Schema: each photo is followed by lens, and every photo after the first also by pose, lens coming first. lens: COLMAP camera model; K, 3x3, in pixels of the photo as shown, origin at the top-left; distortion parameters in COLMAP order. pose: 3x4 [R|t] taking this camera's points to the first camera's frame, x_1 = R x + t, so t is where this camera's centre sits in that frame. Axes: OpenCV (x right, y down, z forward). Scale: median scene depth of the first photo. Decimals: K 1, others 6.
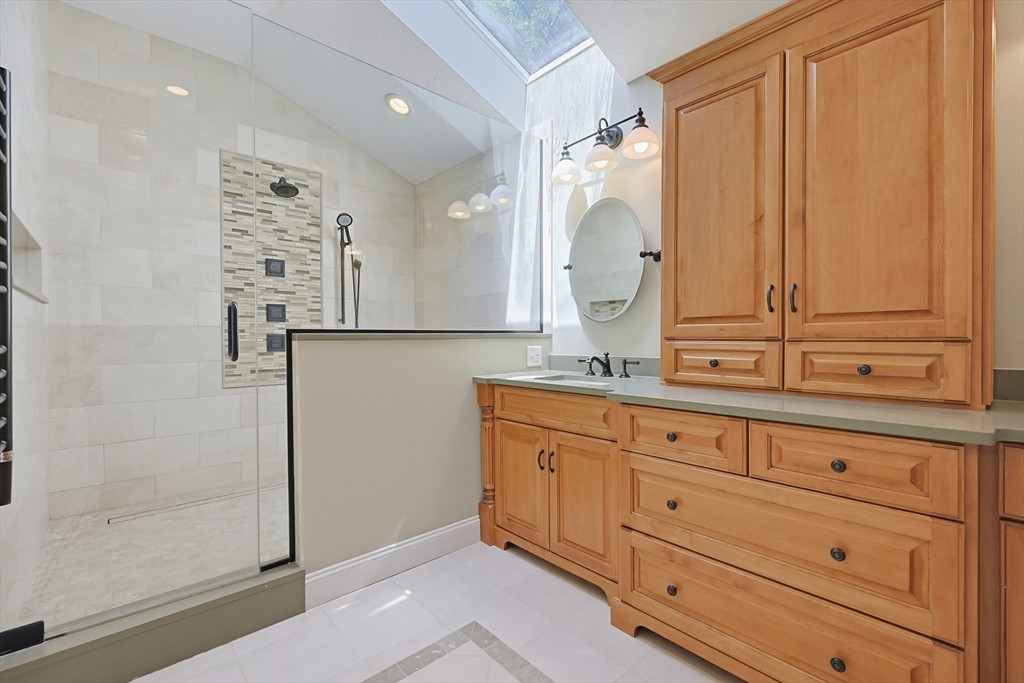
lens RADIAL K [[445.2, 0, 508.3], [0, 445.2, 341.3], [0, 0, 1]] dist [0.000392, 0.001153]
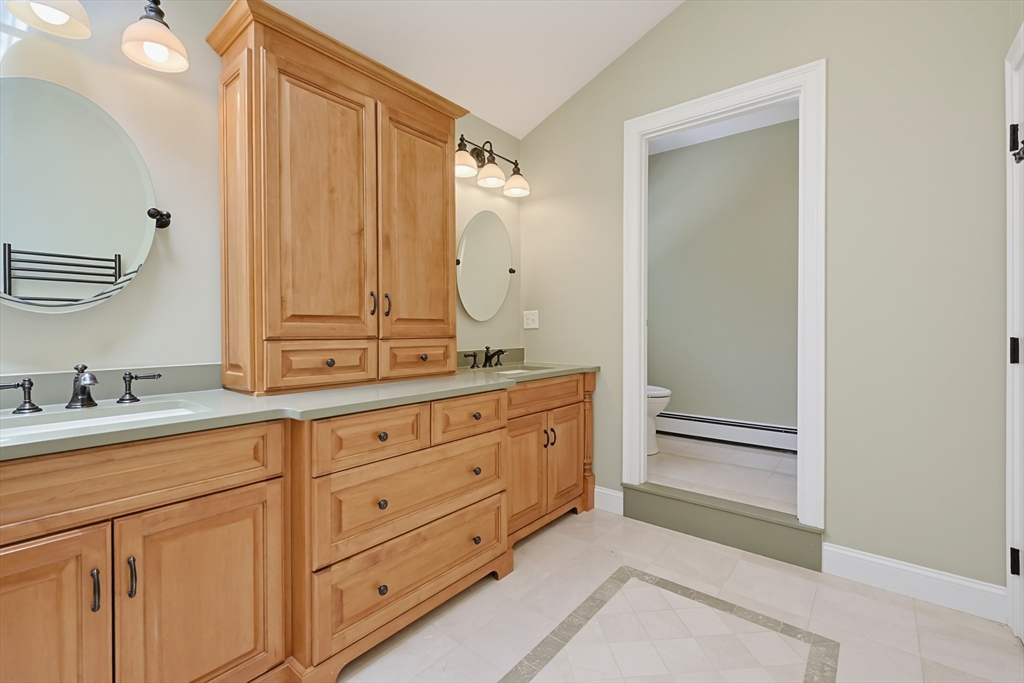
lens RADIAL K [[445.2, 0, 516.4], [0, 445.2, 337.2], [0, 0, 1]] dist [0.000392, 0.001153]
pose [[-0.162202, -0.007307, 0.986731, -0.544075], [0.011793, 0.999887, 0.009343, -0.011446], [-0.986687, 0.013152, -0.162097, 0.704258]]
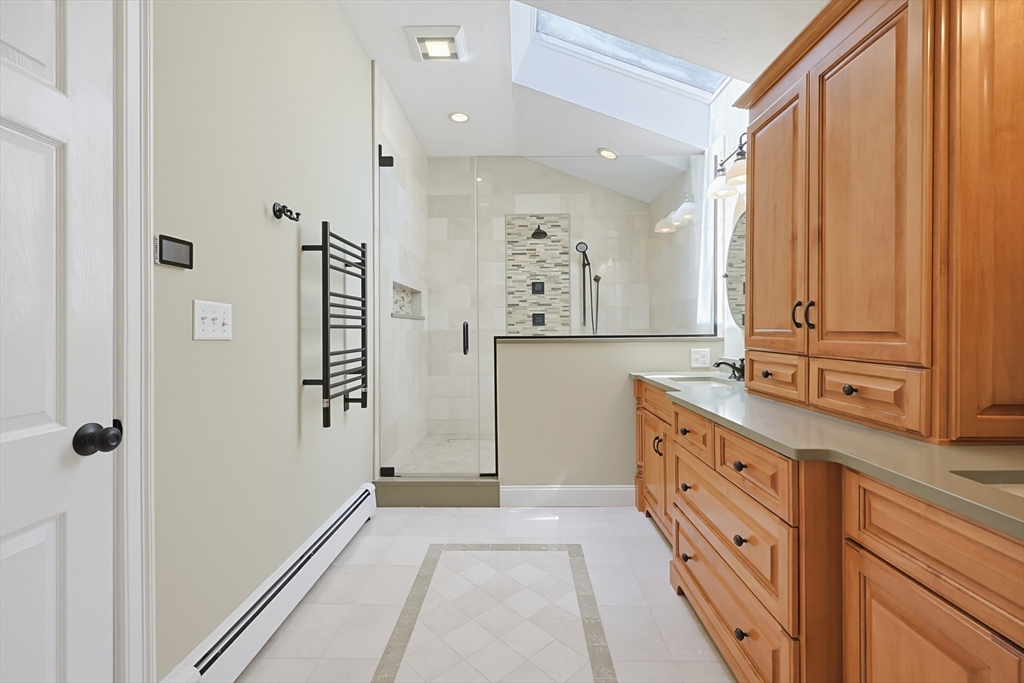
lens RADIAL K [[445.2, 0, 511.8], [0, 445.2, 332.1], [0, 0, 1]] dist [0.000392, 0.001153]
pose [[0.729244, 0.003302, -0.684246, 0.699207], [-0.001327, 0.999993, 0.003412, -0.050679], [0.684253, -0.001580, 0.729243, -0.175050]]
